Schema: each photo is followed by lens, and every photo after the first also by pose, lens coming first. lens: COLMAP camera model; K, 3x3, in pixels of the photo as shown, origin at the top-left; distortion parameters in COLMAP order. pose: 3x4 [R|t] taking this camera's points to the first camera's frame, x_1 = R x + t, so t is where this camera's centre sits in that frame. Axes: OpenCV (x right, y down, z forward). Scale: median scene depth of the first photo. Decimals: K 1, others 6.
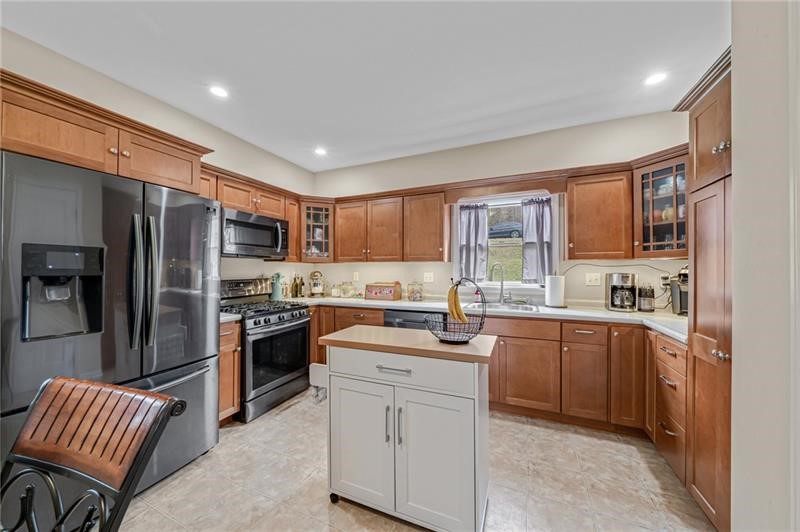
lens RADIAL K [[277.8, 0, 402.6], [0, 277.8, 270.9], [0, 0, 1]] dist [-0.007889, -0.000158]
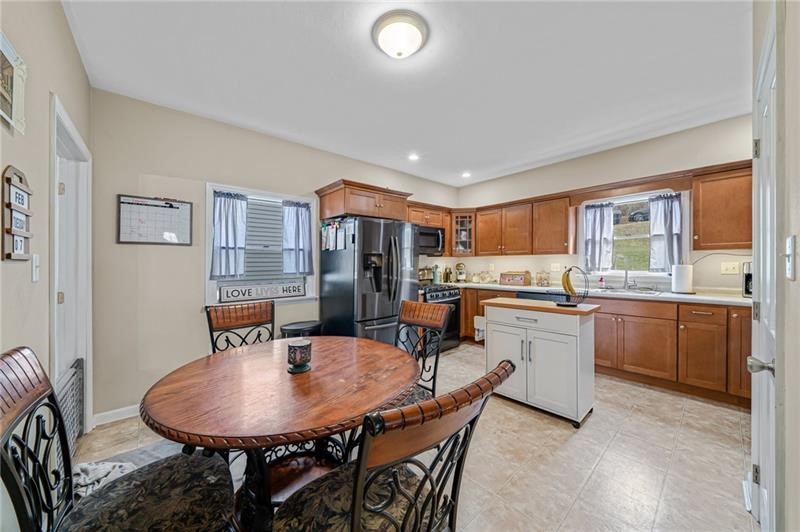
lens RADIAL K [[277.8, 0, 411.0], [0, 277.8, 271.8], [0, 0, 1]] dist [-0.007889, -0.000158]
pose [[0.916954, 0.001273, -0.398992, -0.000876], [0.012083, 0.999448, 0.030958, -0.001974], [0.398811, -0.033208, 0.916432, -0.398209]]
